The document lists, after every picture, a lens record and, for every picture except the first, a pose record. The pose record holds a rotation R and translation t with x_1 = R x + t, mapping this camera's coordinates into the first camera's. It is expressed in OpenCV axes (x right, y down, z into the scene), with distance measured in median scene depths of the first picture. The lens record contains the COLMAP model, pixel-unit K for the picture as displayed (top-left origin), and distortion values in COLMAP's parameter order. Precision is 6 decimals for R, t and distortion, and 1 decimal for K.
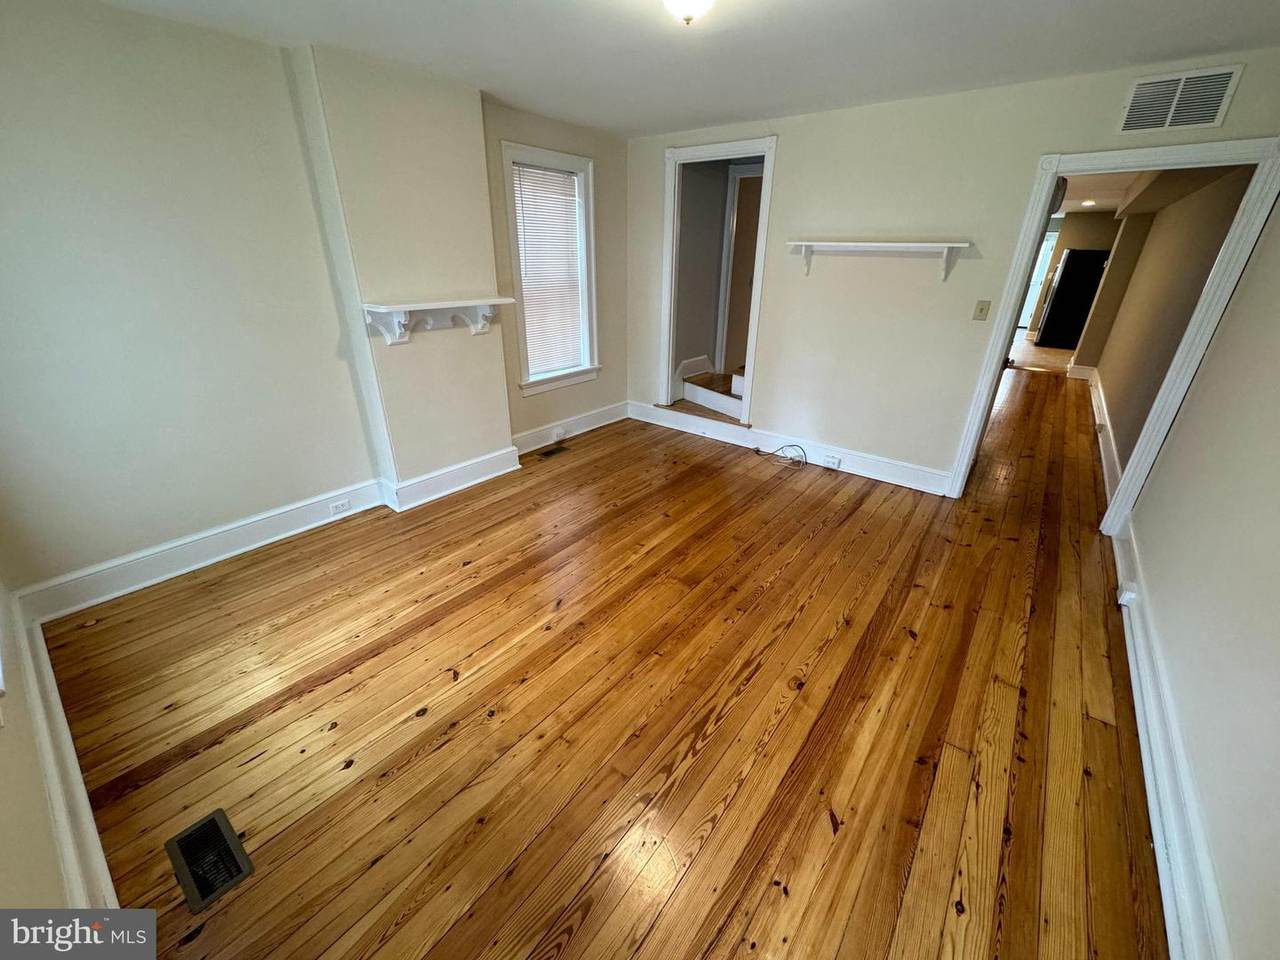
lens RADIAL K [[508.4, 0, 638.8], [0, 508.4, 481.0], [0, 0, 1]] dist [-0.000879, -0.000110]
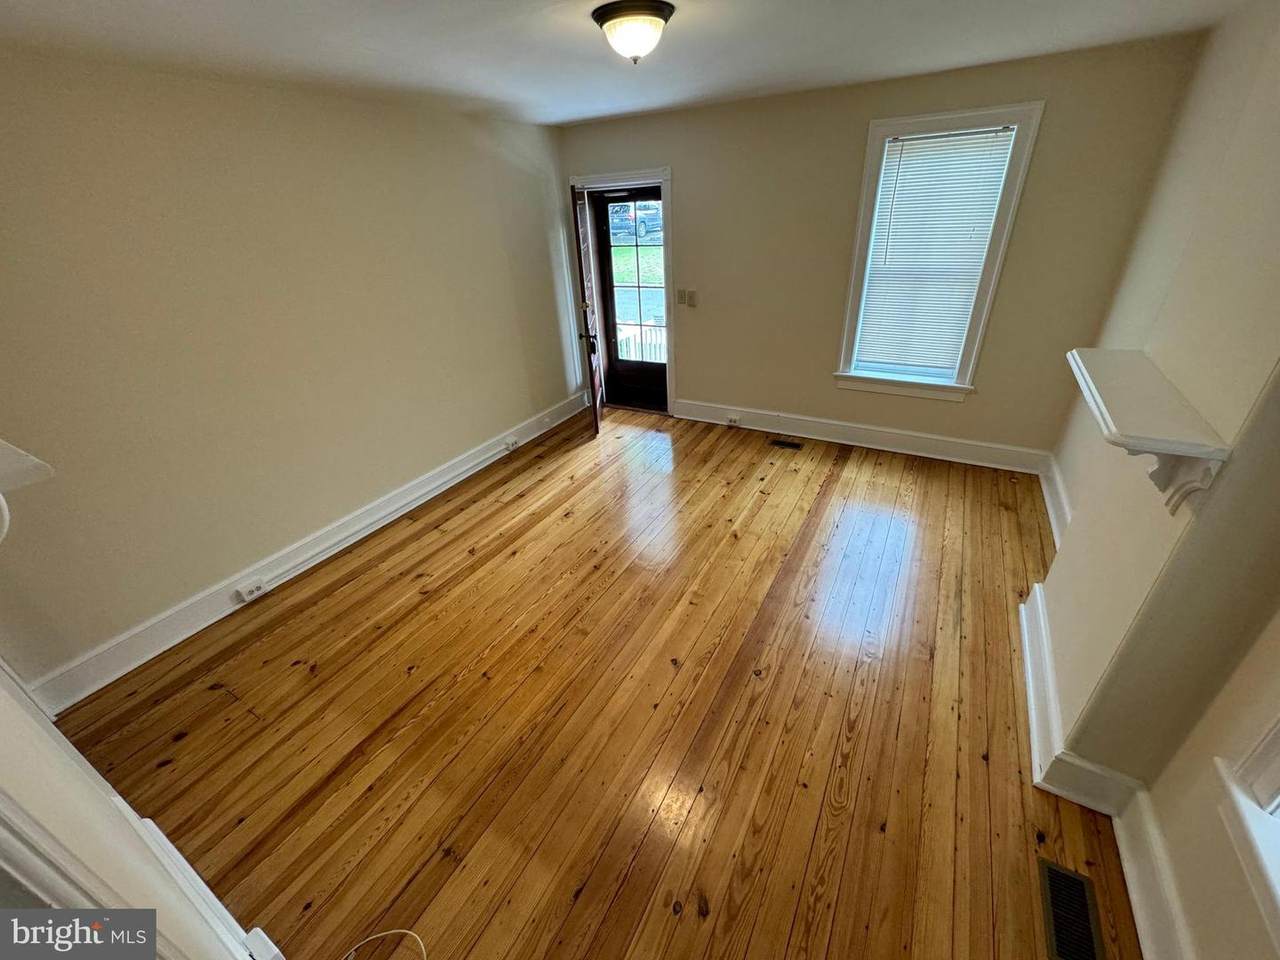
lens RADIAL K [[508.4, 0, 639.4], [0, 508.4, 478.9], [0, 0, 1]] dist [-0.000879, -0.000110]
pose [[-0.988148, 0.104222, -0.112700, 0.212638], [-0.025904, 0.610437, 0.791641, -0.865601], [0.151302, 0.785178, -0.600502, 1.645998]]
